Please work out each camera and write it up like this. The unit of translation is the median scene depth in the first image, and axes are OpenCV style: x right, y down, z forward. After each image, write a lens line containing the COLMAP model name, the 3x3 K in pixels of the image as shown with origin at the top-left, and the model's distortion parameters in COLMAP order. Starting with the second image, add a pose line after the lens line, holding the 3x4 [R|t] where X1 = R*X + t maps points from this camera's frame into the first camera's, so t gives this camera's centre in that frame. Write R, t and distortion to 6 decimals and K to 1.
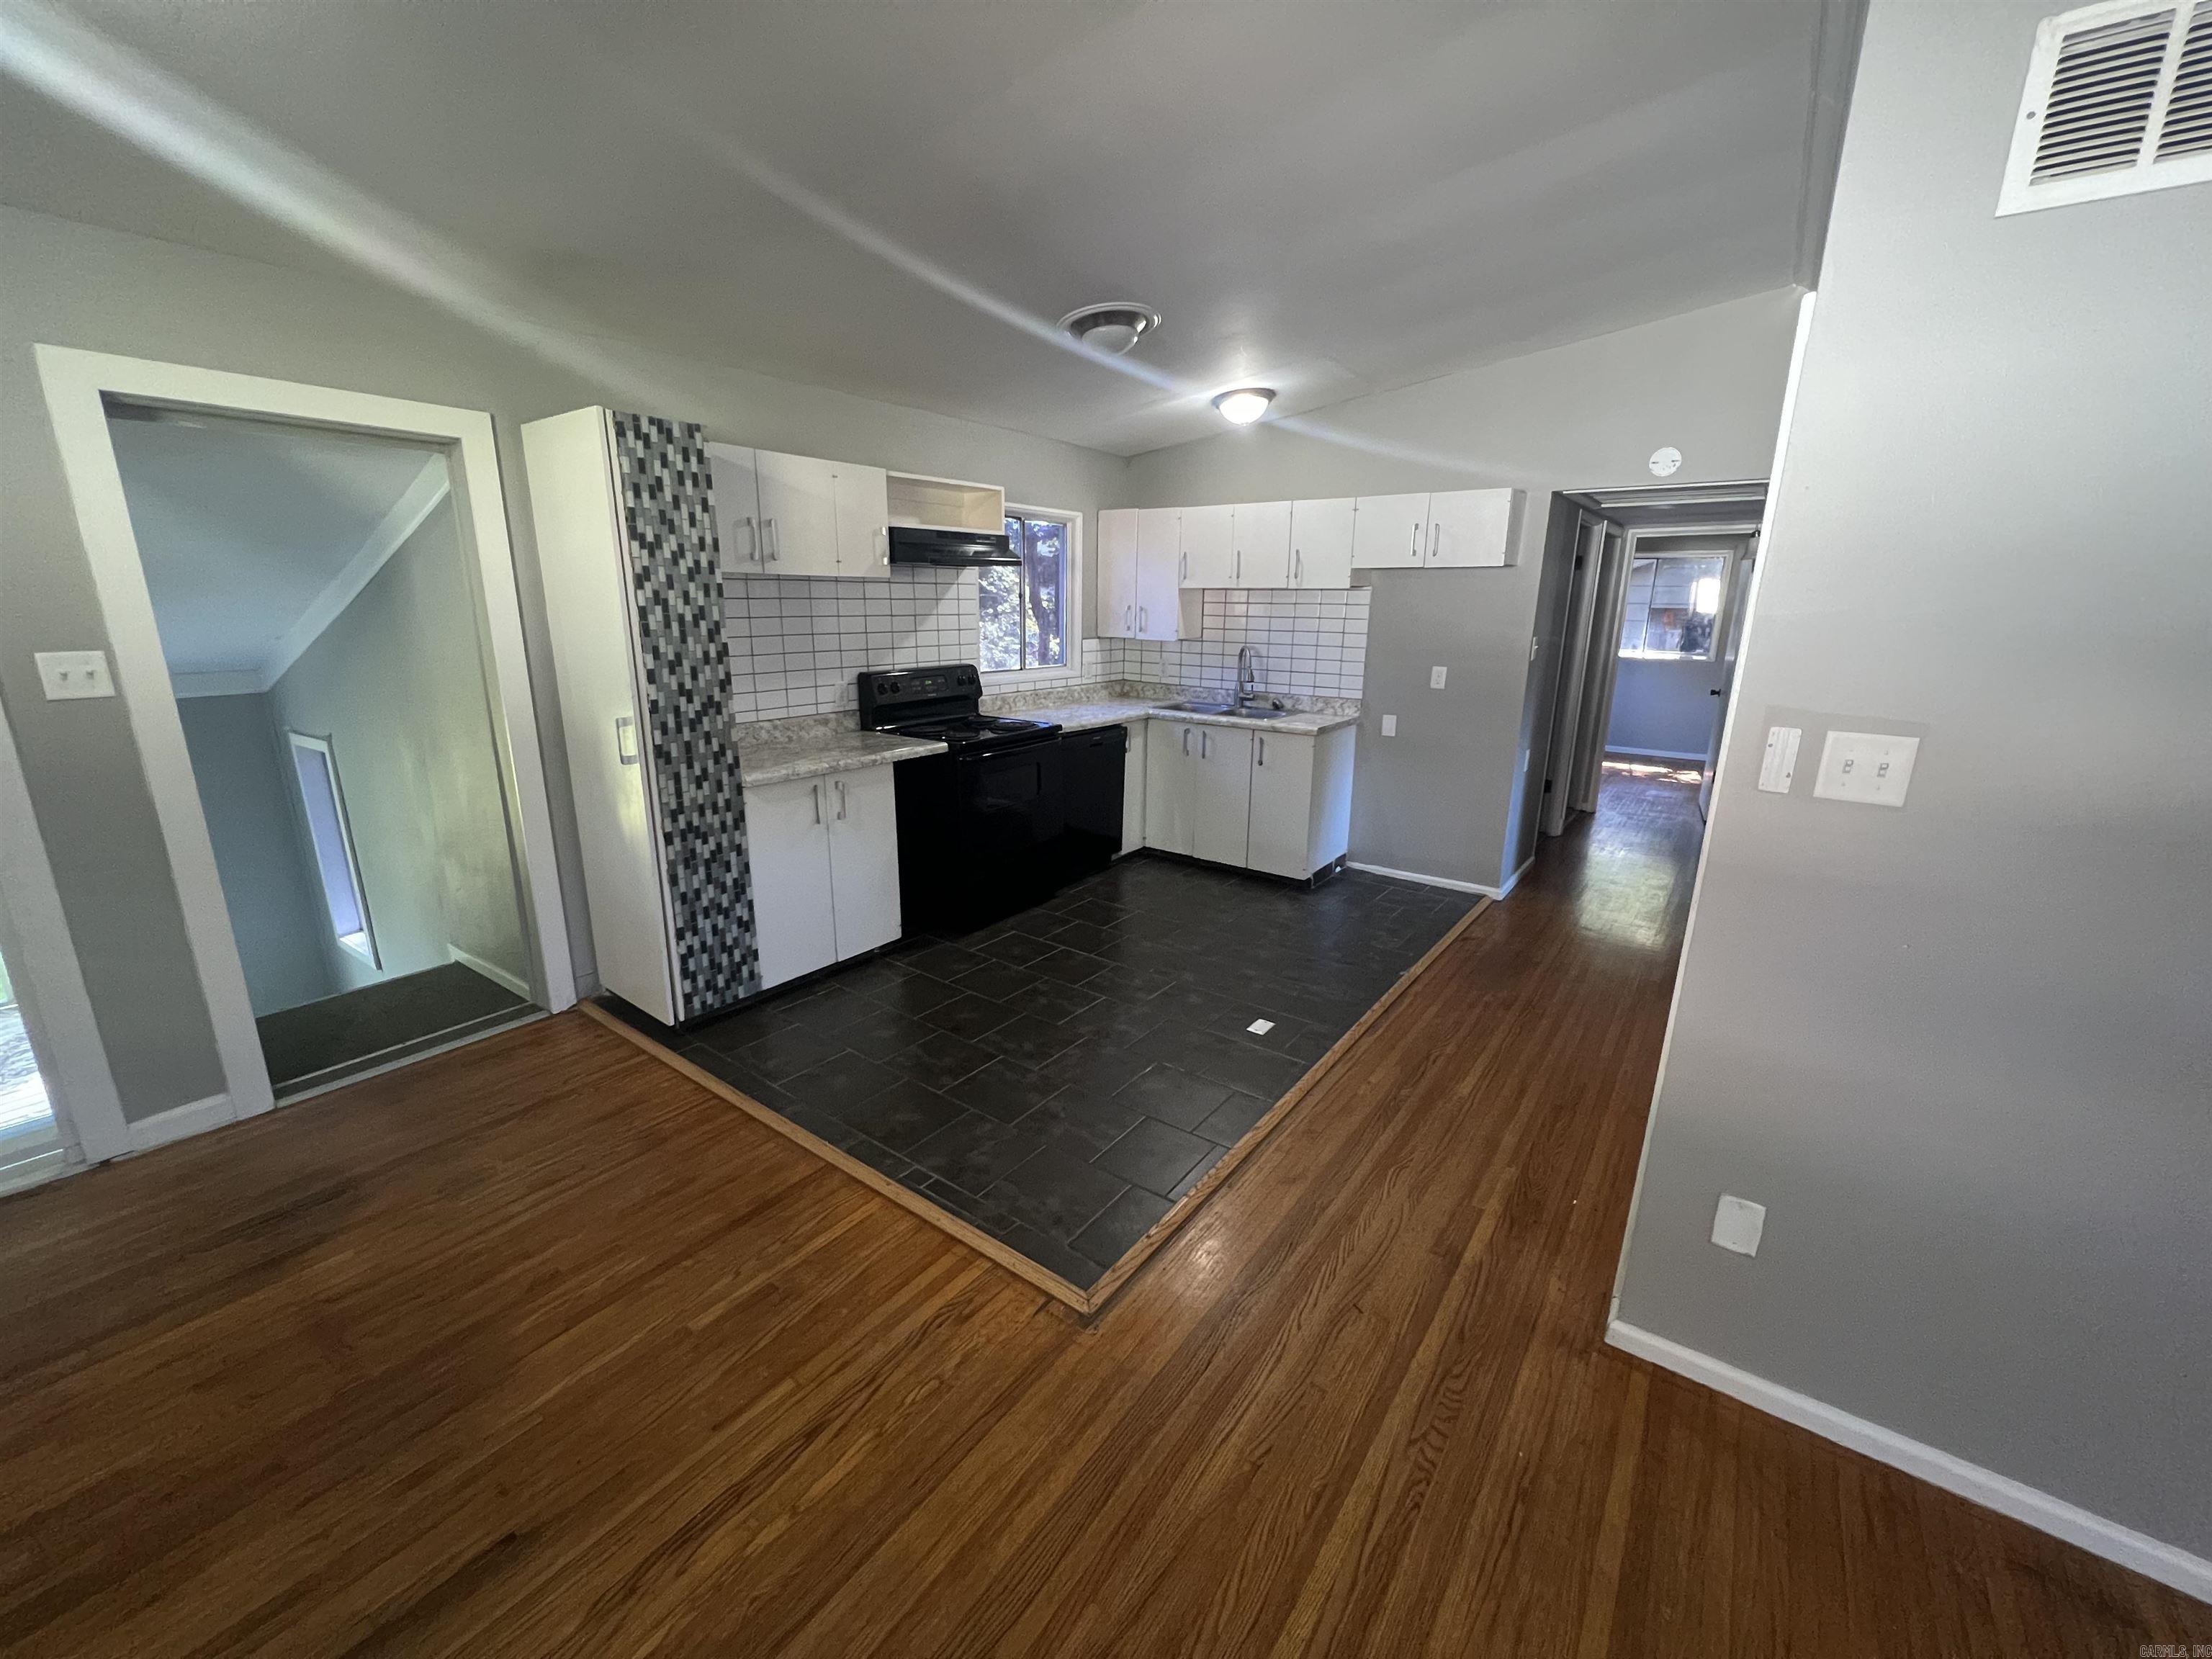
lens RADIAL K [[887.1, 0, 1100.0], [0, 887.1, 822.3], [0, 0, 1]] dist [-0.001777, 0.000870]
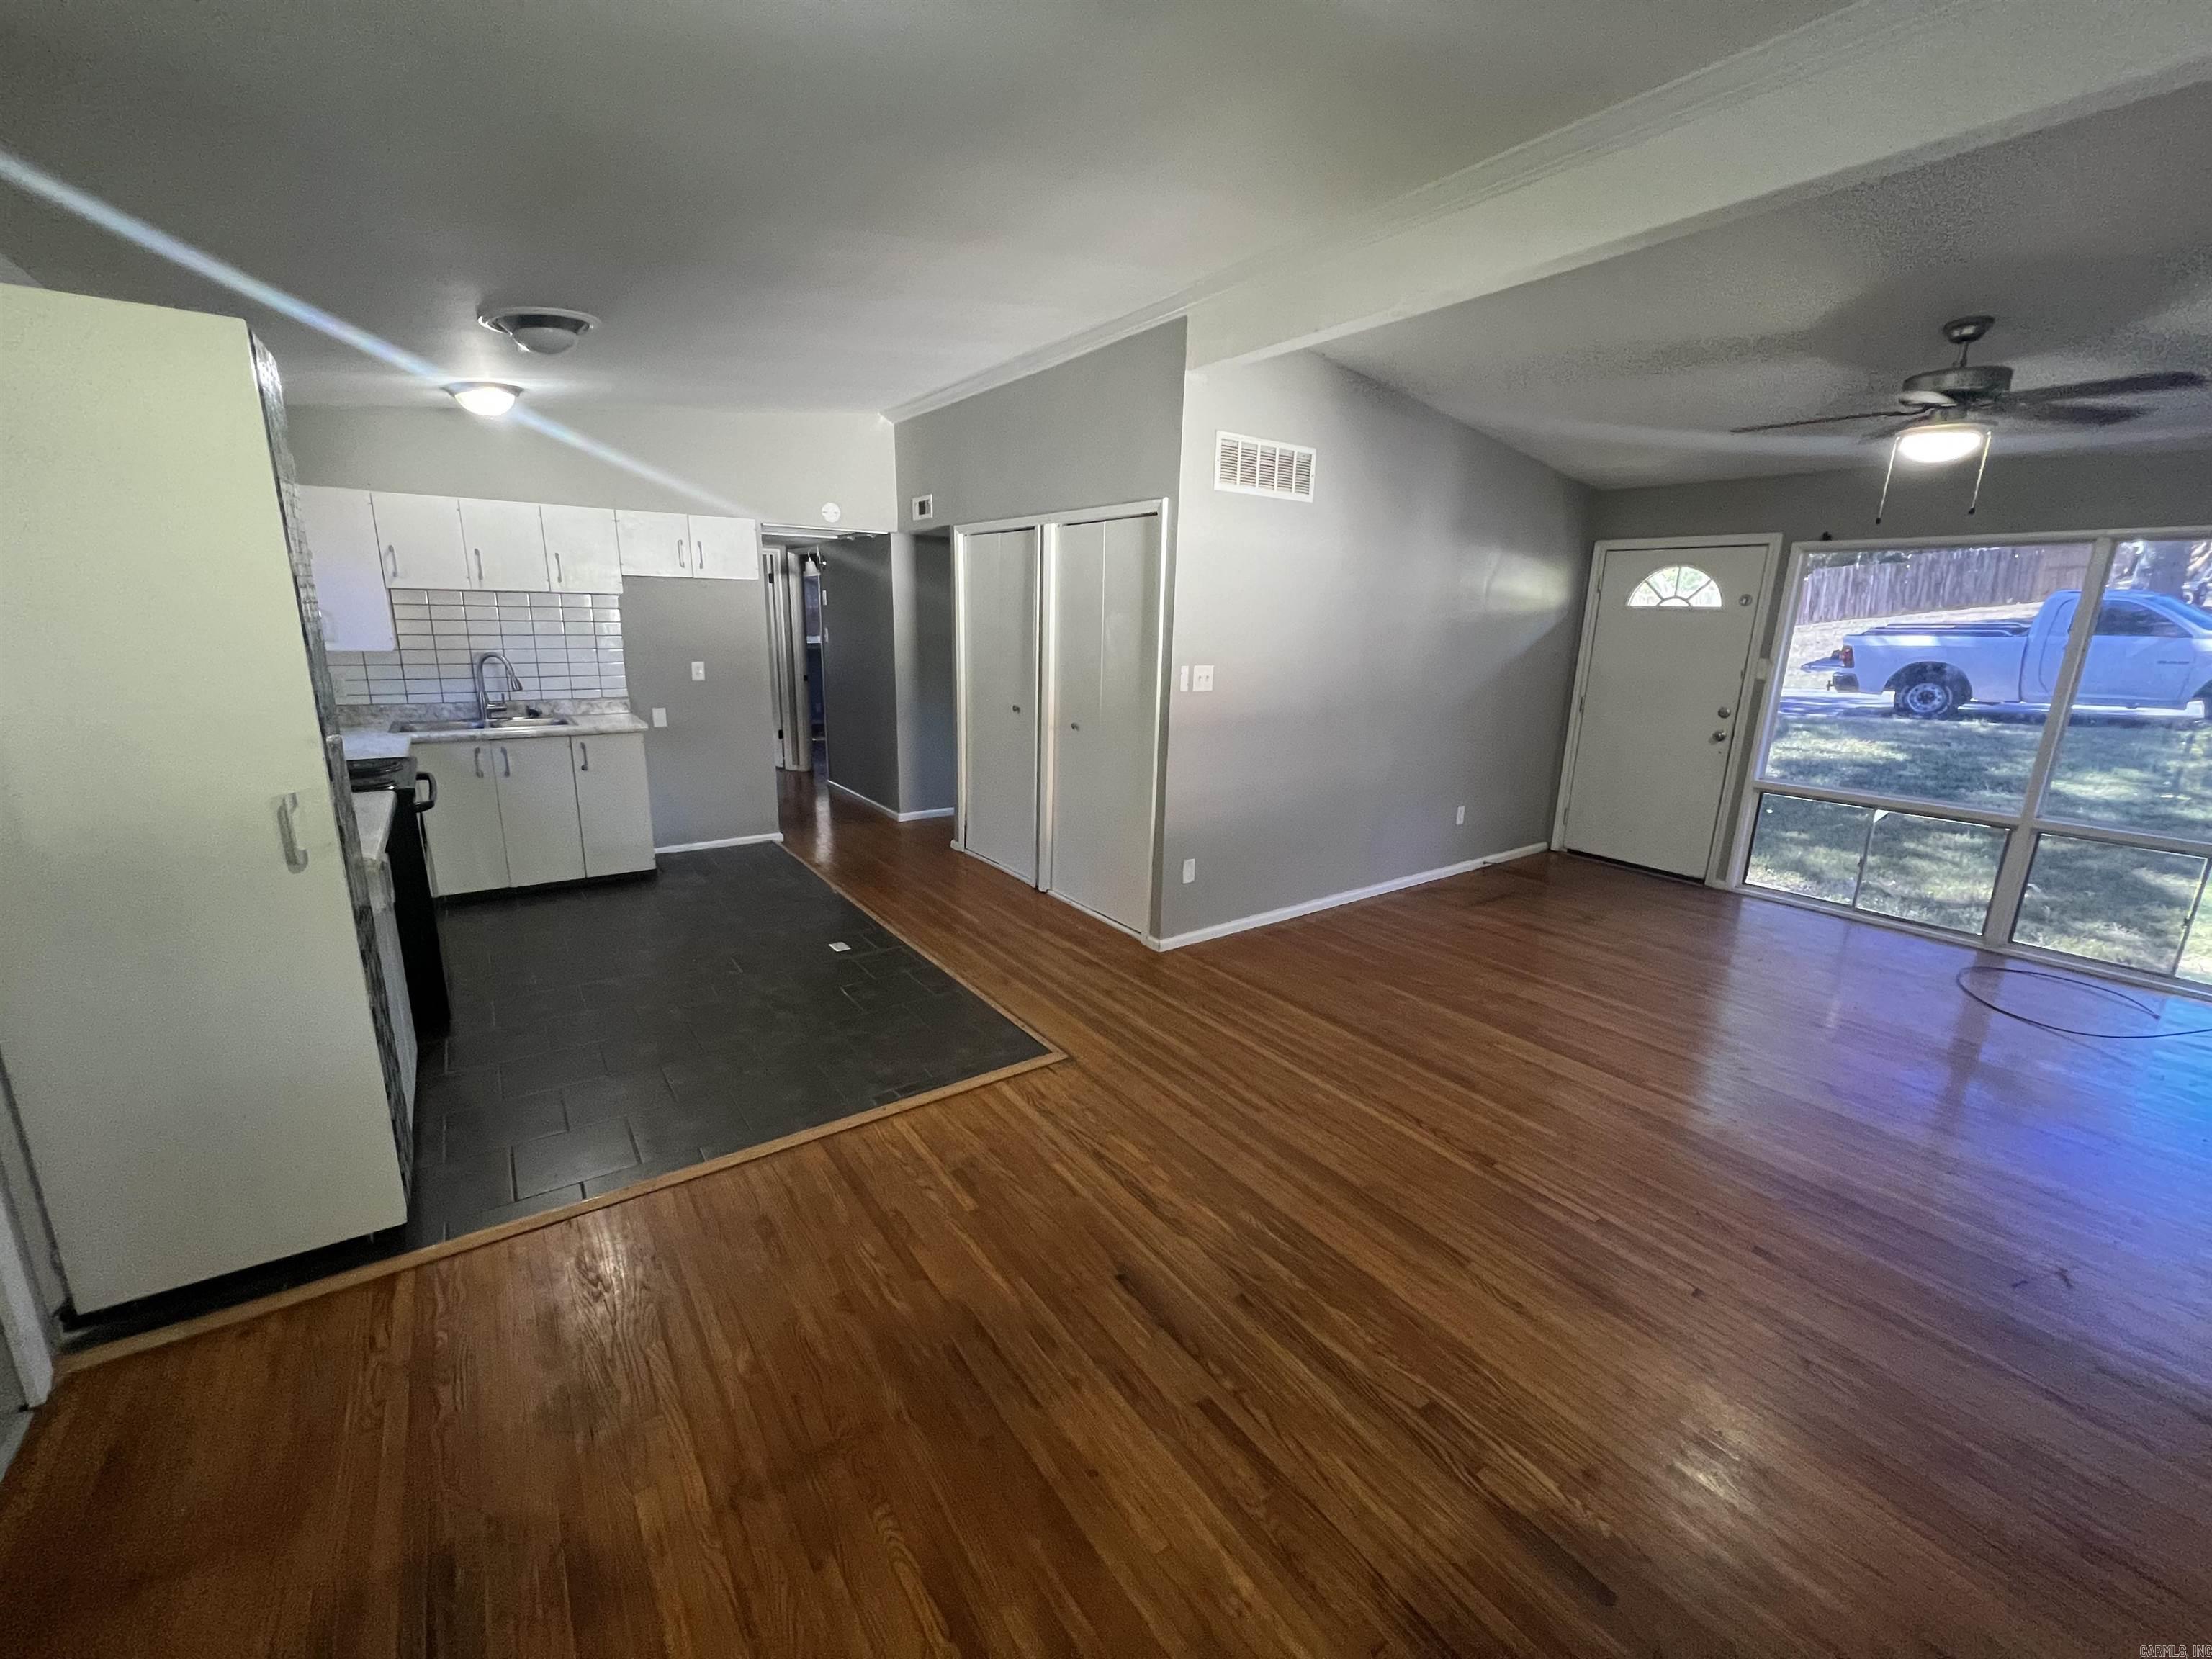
lens RADIAL K [[887.1, 0, 1099.0], [0, 887.1, 829.4], [0, 0, 1]] dist [-0.001777, 0.000870]
pose [[0.304352, -0.229278, 0.924555, -0.640211], [0.215309, 0.962039, 0.167697, -0.048264], [-0.927907, 0.148027, 0.342164, 0.150534]]
